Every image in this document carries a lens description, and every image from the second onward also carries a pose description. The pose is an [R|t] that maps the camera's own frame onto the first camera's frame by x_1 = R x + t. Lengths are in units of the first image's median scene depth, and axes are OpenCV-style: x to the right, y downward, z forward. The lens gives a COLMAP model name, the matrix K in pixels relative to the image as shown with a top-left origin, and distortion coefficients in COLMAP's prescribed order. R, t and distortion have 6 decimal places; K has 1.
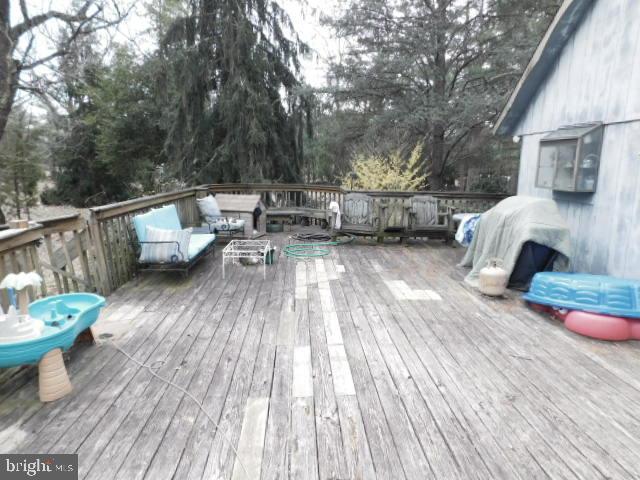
lens RADIAL K [[422.7, 0, 321.9], [0, 422.7, 239.9], [0, 0, 1]] dist [-0.063852, 0.046739]
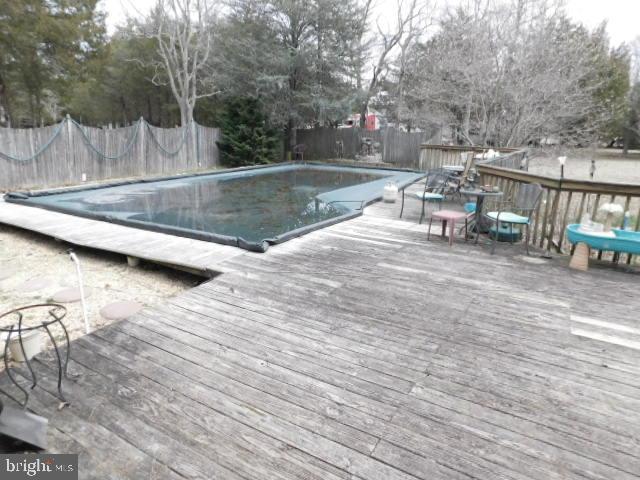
lens RADIAL K [[422.7, 0, 318.8], [0, 422.7, 235.7], [0, 0, 1]] dist [-0.063852, 0.046739]
pose [[-0.568618, 0.181936, -0.802230, 0.745153], [-0.175386, 0.925998, 0.334317, -0.084583], [0.803687, 0.330799, -0.494630, 0.492181]]
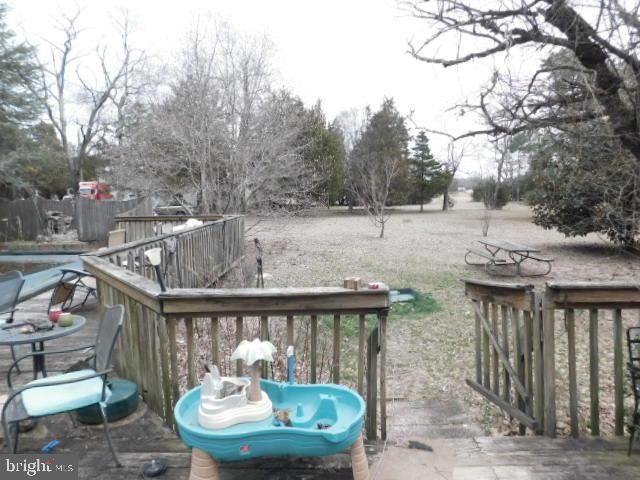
lens RADIAL K [[422.7, 0, 321.3], [0, 422.7, 240.3], [0, 0, 1]] dist [-0.063852, 0.046739]
pose [[-0.056689, 0.095673, -0.993797, 0.033249], [-0.172385, 0.979510, 0.104130, -0.122118], [0.983397, 0.177219, -0.039035, 0.607800]]
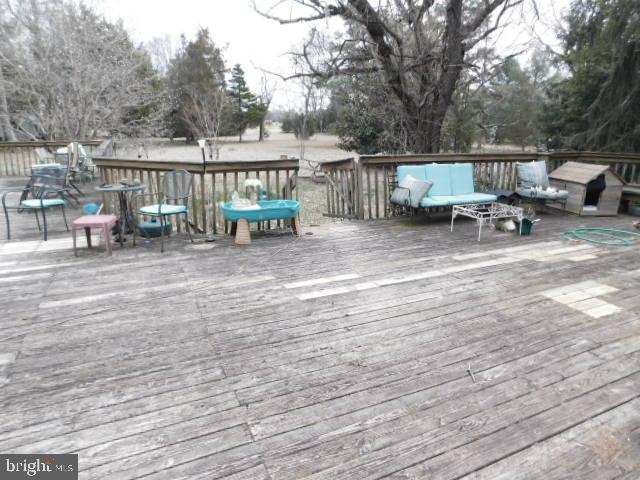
lens RADIAL K [[422.7, 0, 319.7], [0, 422.7, 239.6], [0, 0, 1]] dist [-0.063852, 0.046739]
pose [[0.374311, 0.230383, -0.898229, 0.651584], [-0.168440, 0.969424, 0.178451, -0.025469], [0.911877, 0.084502, 0.401672, 0.281096]]
